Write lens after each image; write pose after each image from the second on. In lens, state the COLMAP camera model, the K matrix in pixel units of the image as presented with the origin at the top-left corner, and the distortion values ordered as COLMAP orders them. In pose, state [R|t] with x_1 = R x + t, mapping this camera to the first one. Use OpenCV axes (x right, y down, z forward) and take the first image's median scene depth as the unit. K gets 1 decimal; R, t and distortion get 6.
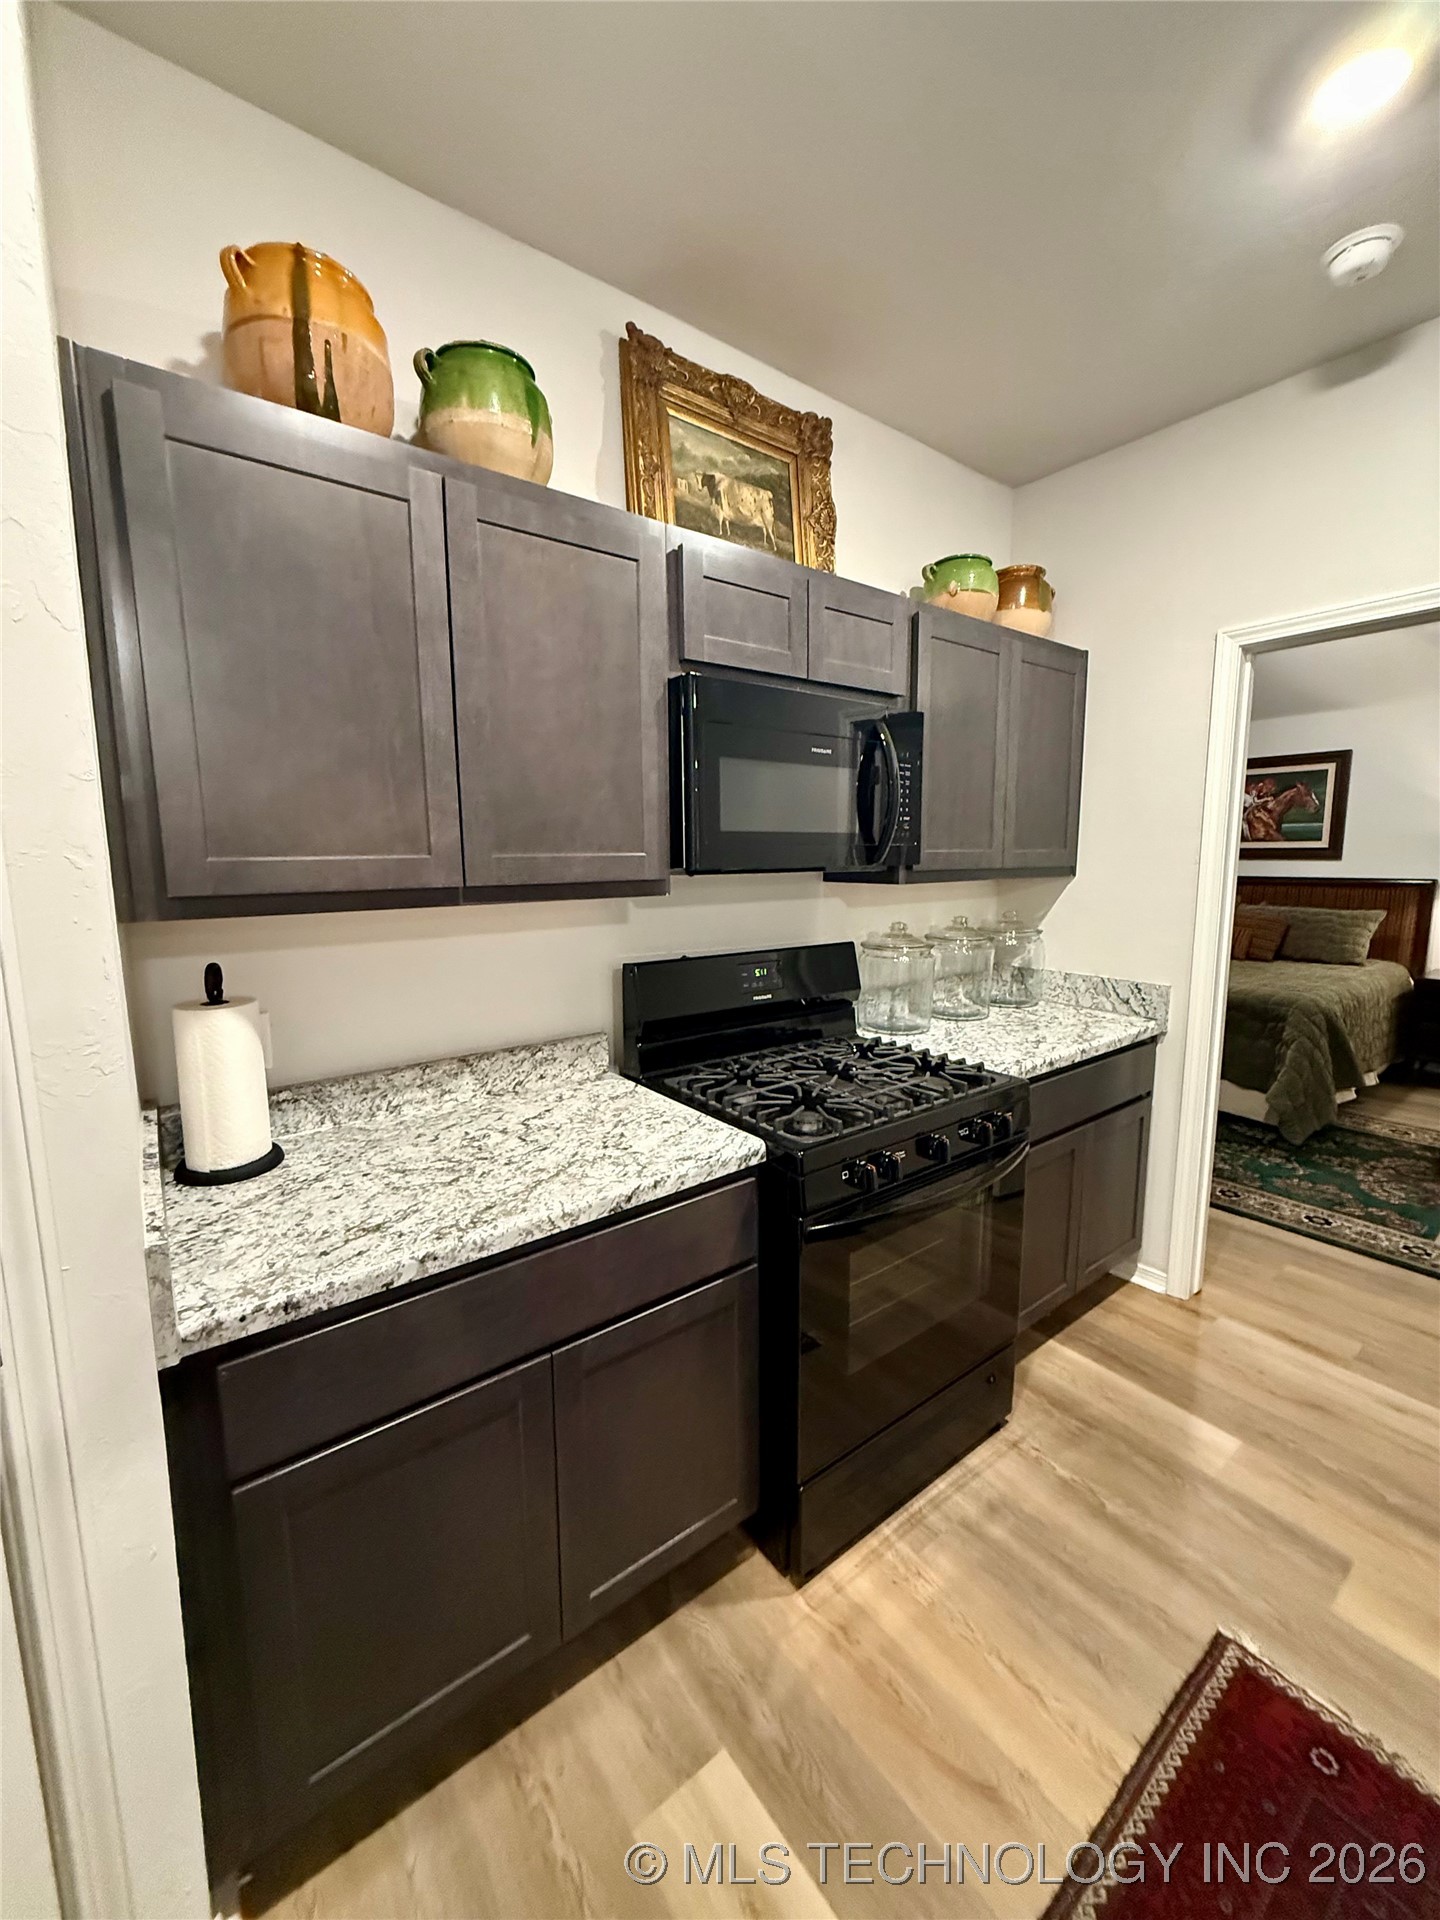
lens RADIAL K [[759.7, 0, 722.8], [0, 759.7, 956.7], [0, 0, 1]] dist [-0.000665, 0.000704]
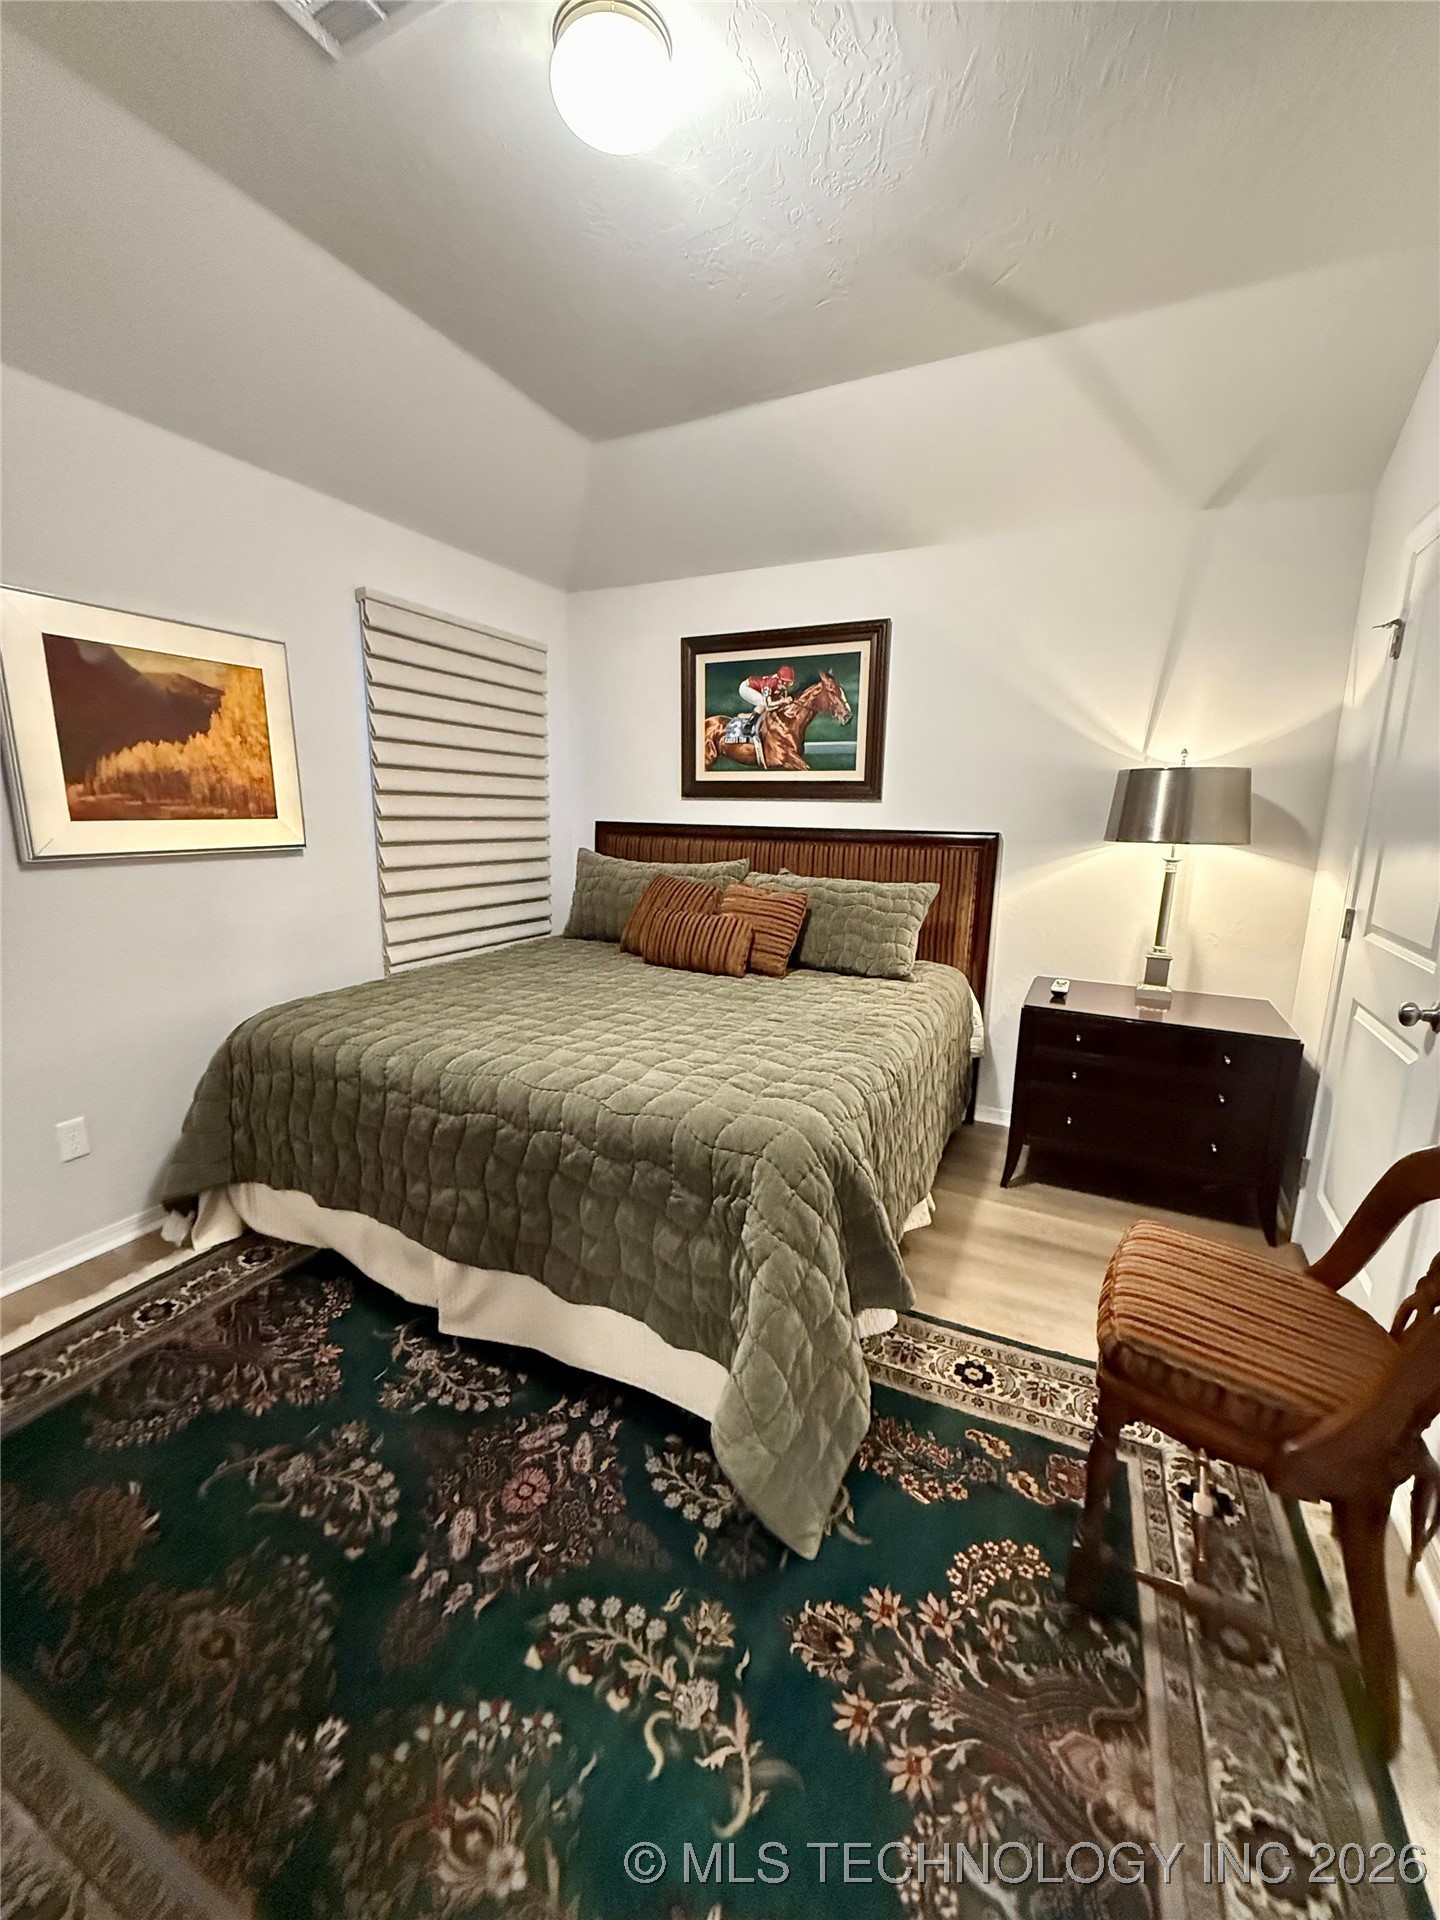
lens RADIAL K [[759.7, 0, 722.8], [0, 759.7, 956.7], [0, 0, 1]] dist [-0.000665, 0.000704]
pose [[0.900267, -0.061976, 0.430904, 0.090086], [0.035140, 0.996930, 0.069969, -0.010297], [-0.433918, -0.047849, 0.899681, 0.104633]]
